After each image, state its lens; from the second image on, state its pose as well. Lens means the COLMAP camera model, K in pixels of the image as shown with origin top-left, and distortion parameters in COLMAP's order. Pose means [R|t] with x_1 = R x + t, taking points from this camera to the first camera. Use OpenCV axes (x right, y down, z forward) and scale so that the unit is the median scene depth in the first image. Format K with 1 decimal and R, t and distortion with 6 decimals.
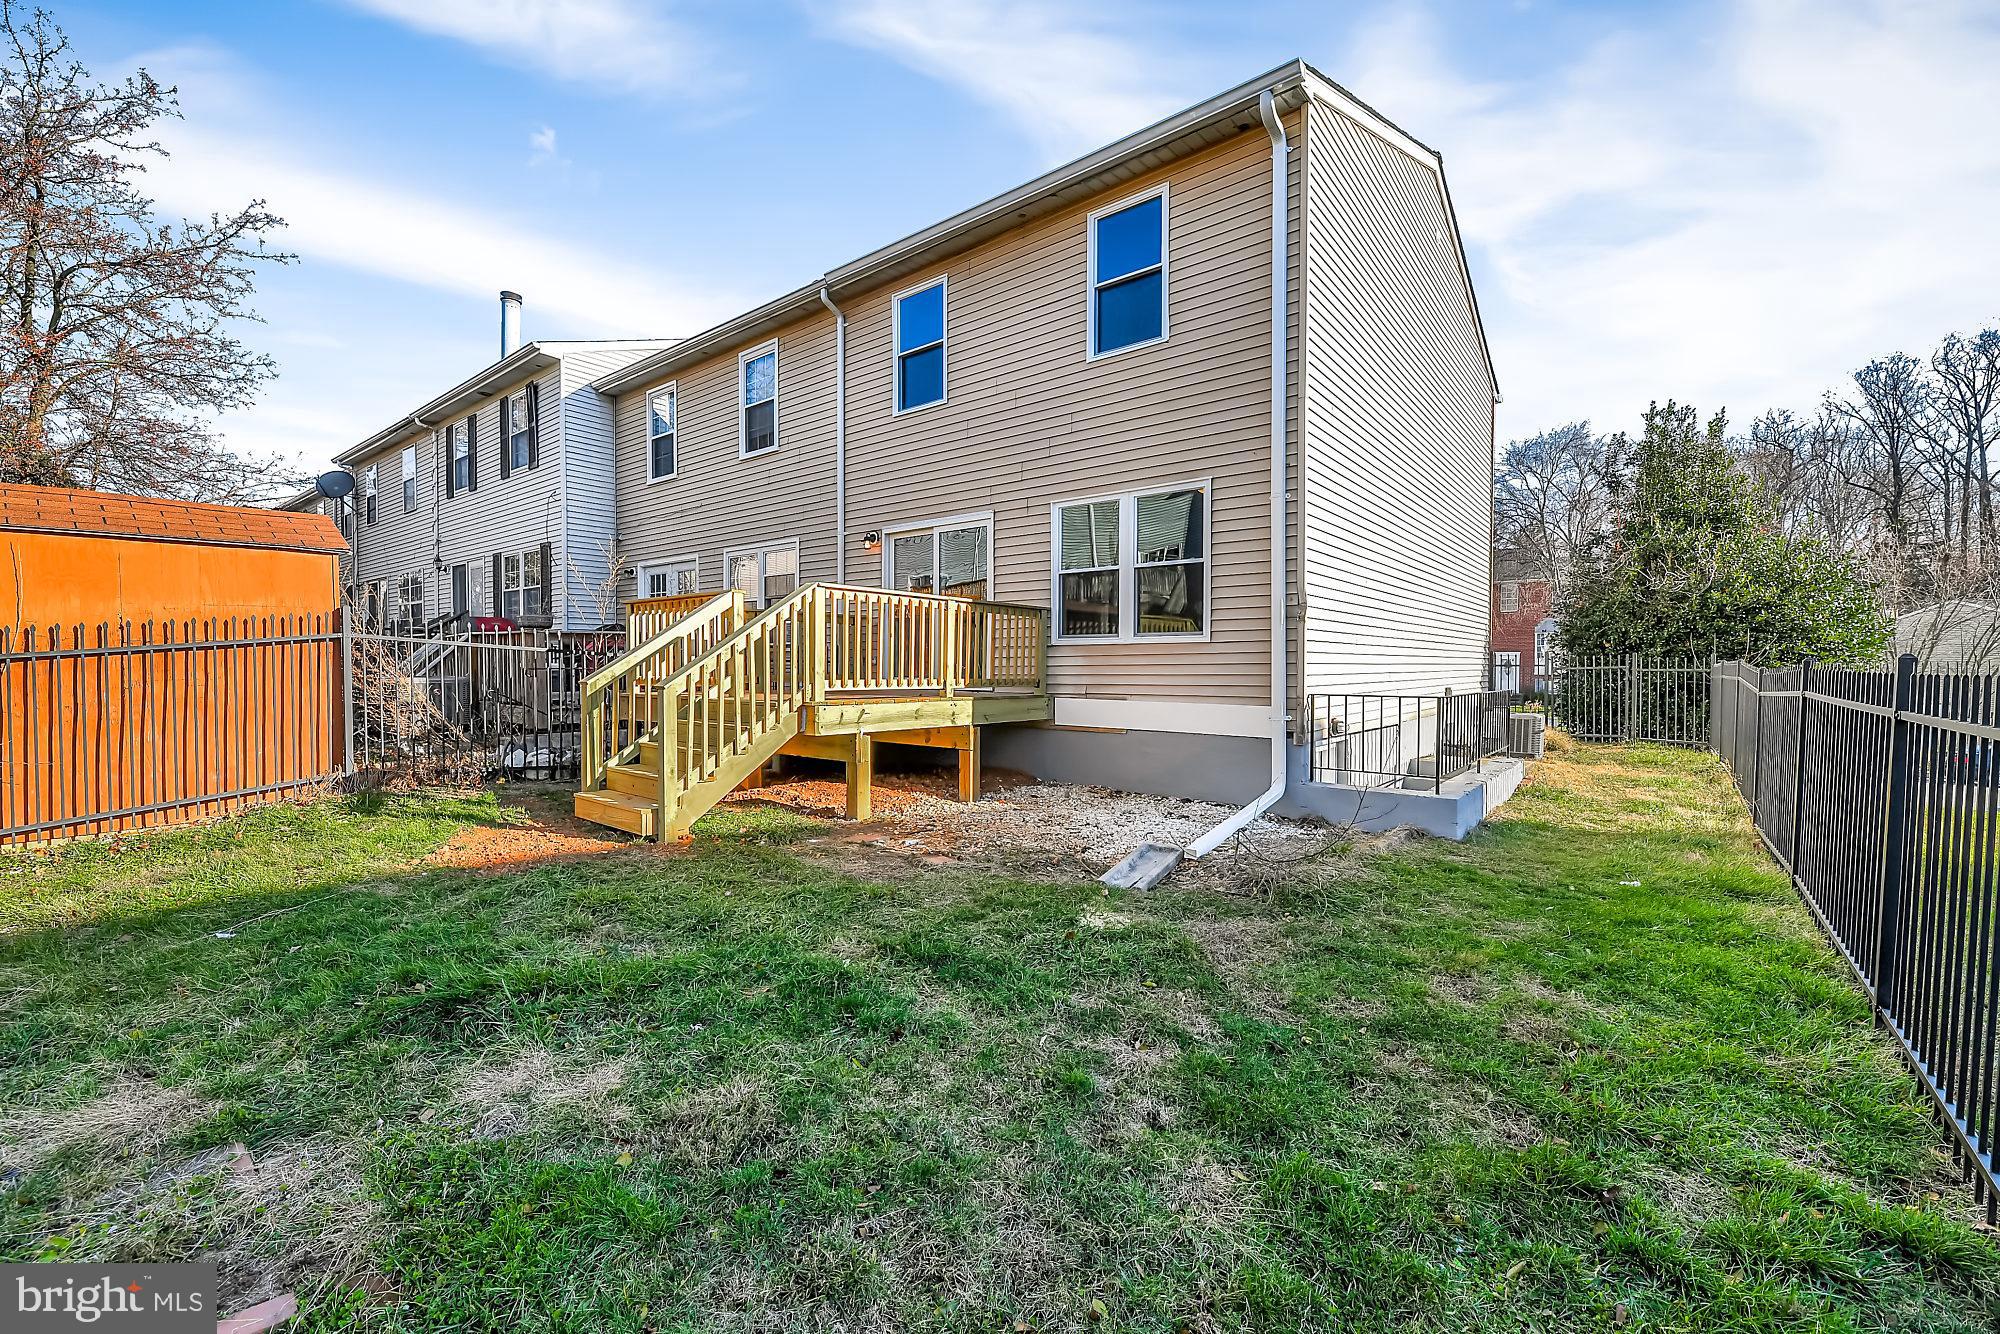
lens RADIAL K [[821.9, 0, 992.0], [0, 821.9, 671.6], [0, 0, 1]] dist [-0.001812, -0.000144]
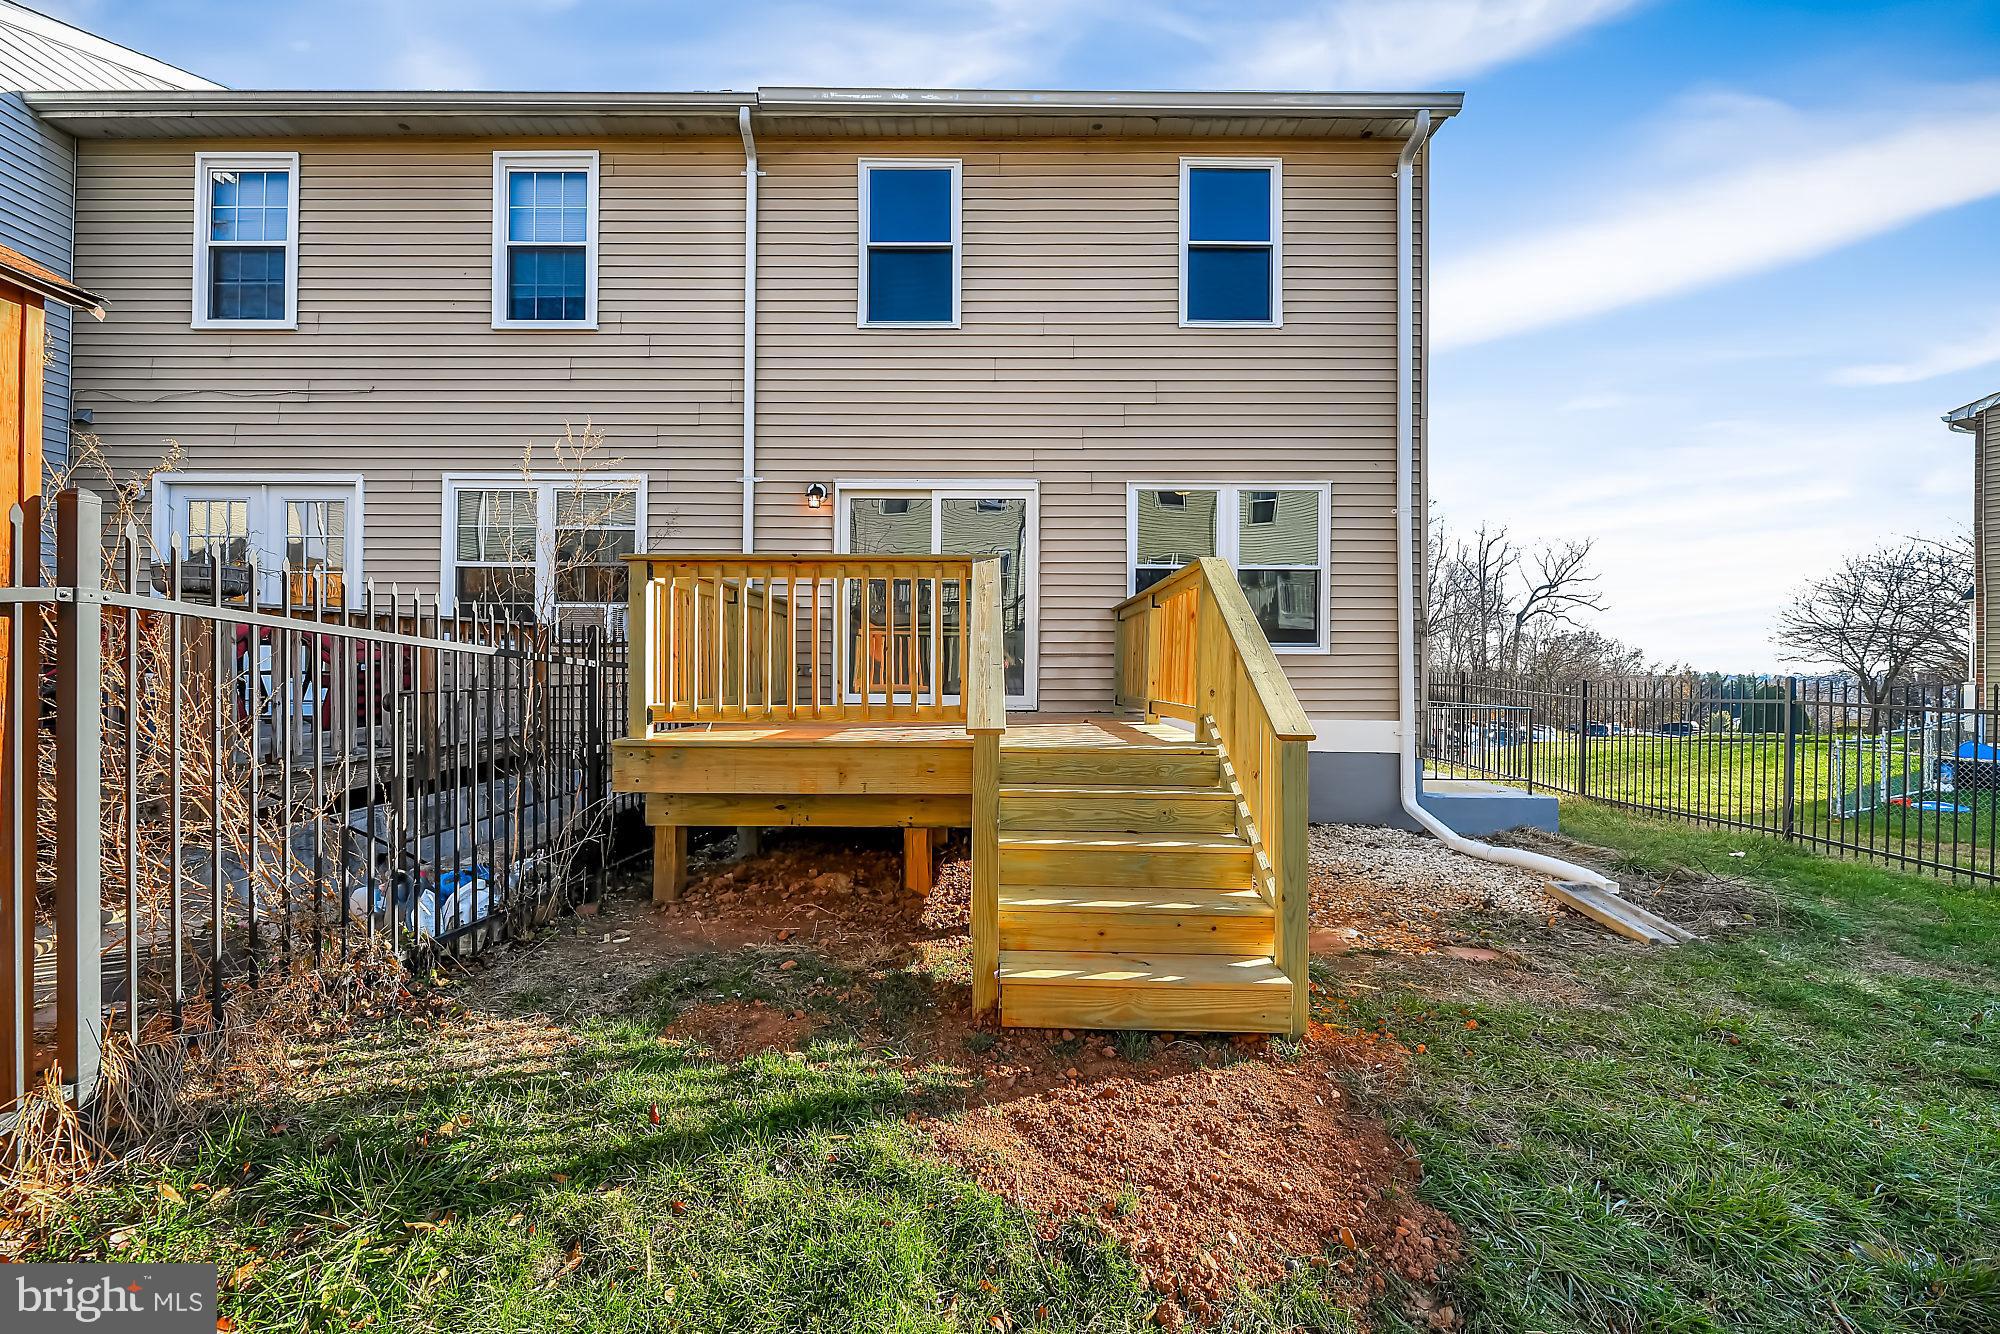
lens RADIAL K [[821.9, 0, 999.1], [0, 821.9, 671.2], [0, 0, 1]] dist [-0.001812, -0.000144]
pose [[0.780867, 0.015565, 0.624504, -0.467343], [-0.003003, 0.999772, -0.021162, 0.002848], [-0.624690, 0.014650, 0.780735, 0.372840]]
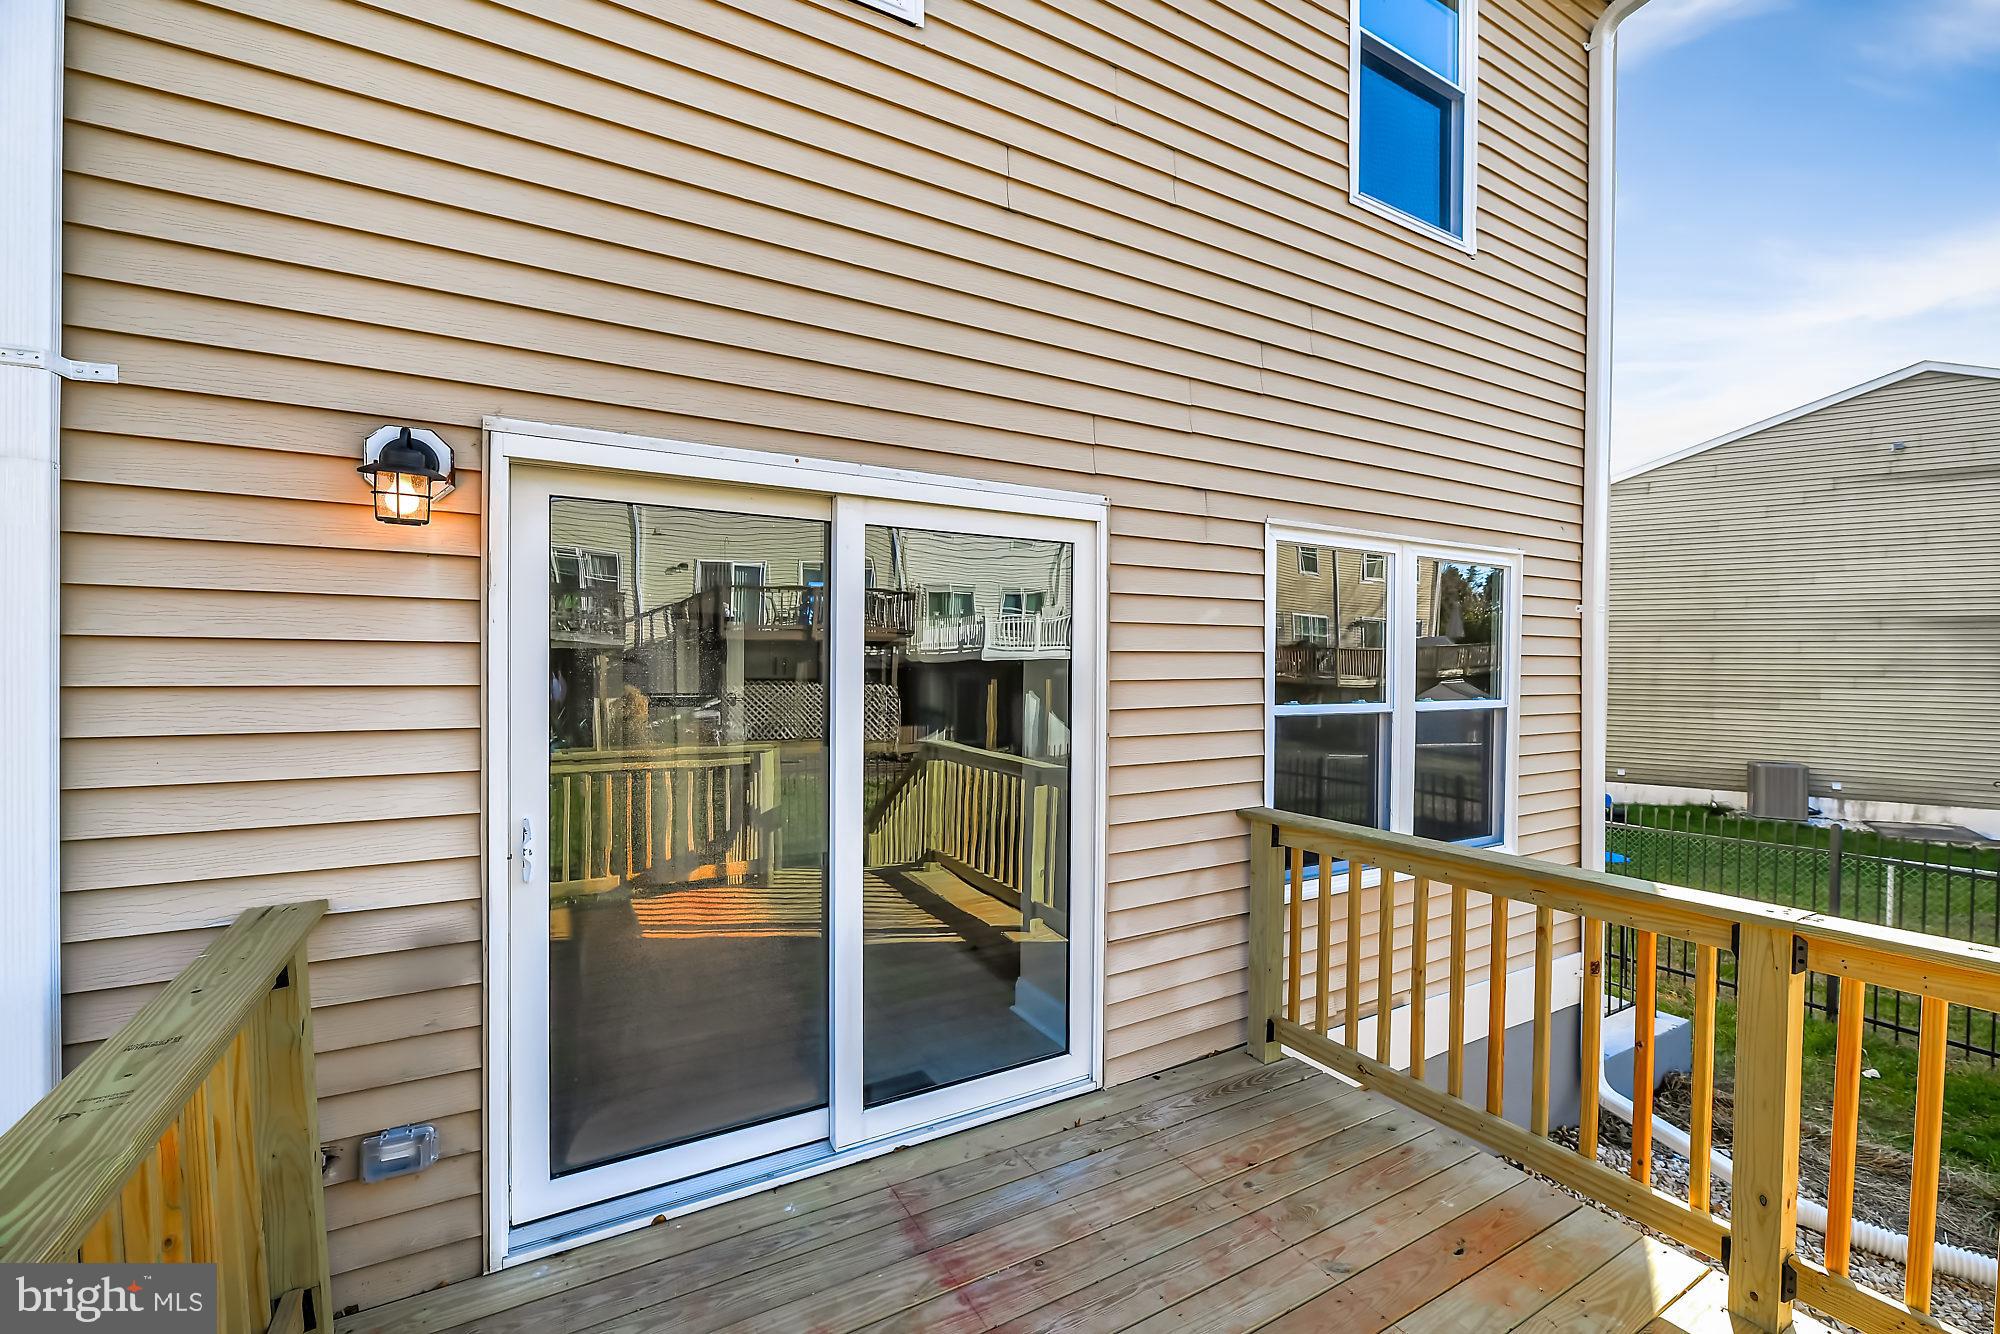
lens RADIAL K [[821.9, 0, 997.8], [0, 821.9, 667.5], [0, 0, 1]] dist [-0.001812, -0.000144]
pose [[0.361325, -0.005652, 0.932423, -0.271192], [-0.001846, 0.999975, 0.006776, -0.122286], [-0.932438, -0.004169, 0.361305, 0.838074]]
